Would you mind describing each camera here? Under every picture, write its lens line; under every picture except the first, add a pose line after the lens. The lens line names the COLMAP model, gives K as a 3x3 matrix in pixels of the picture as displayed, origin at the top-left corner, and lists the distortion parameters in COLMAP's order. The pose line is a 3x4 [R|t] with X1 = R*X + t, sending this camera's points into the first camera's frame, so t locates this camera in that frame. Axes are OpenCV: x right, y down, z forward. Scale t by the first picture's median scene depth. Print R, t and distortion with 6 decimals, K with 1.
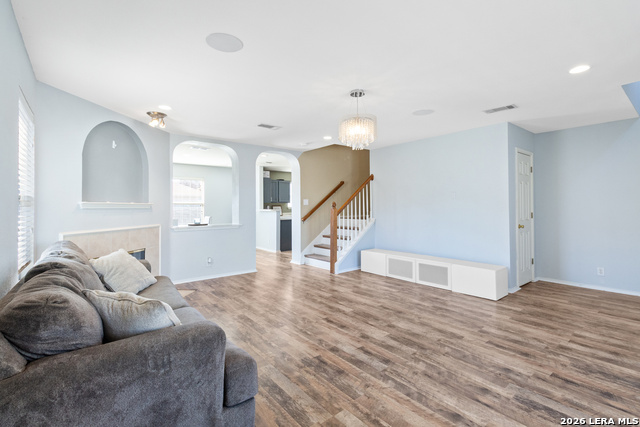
lens RADIAL K [[298.2, 0, 324.4], [0, 298.2, 210.0], [0, 0, 1]] dist [0.002620, 0.000133]
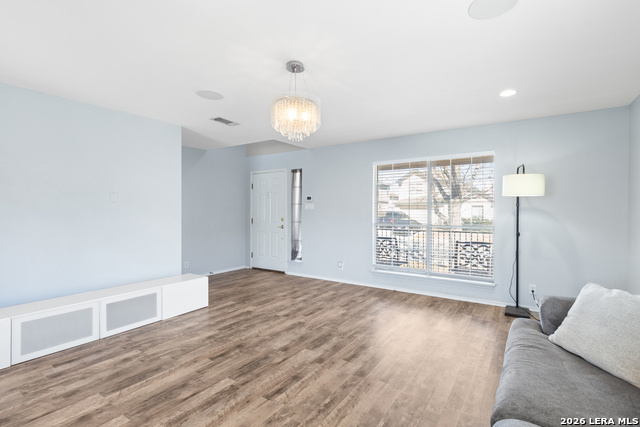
lens RADIAL K [[298.2, 0, 325.1], [0, 298.2, 212.2], [0, 0, 1]] dist [0.002620, 0.000133]
pose [[-0.301641, -0.000672, 0.953421, -0.703639], [0.006241, 0.999977, 0.002680, -0.030960], [-0.953401, 0.006758, -0.301629, 1.192196]]
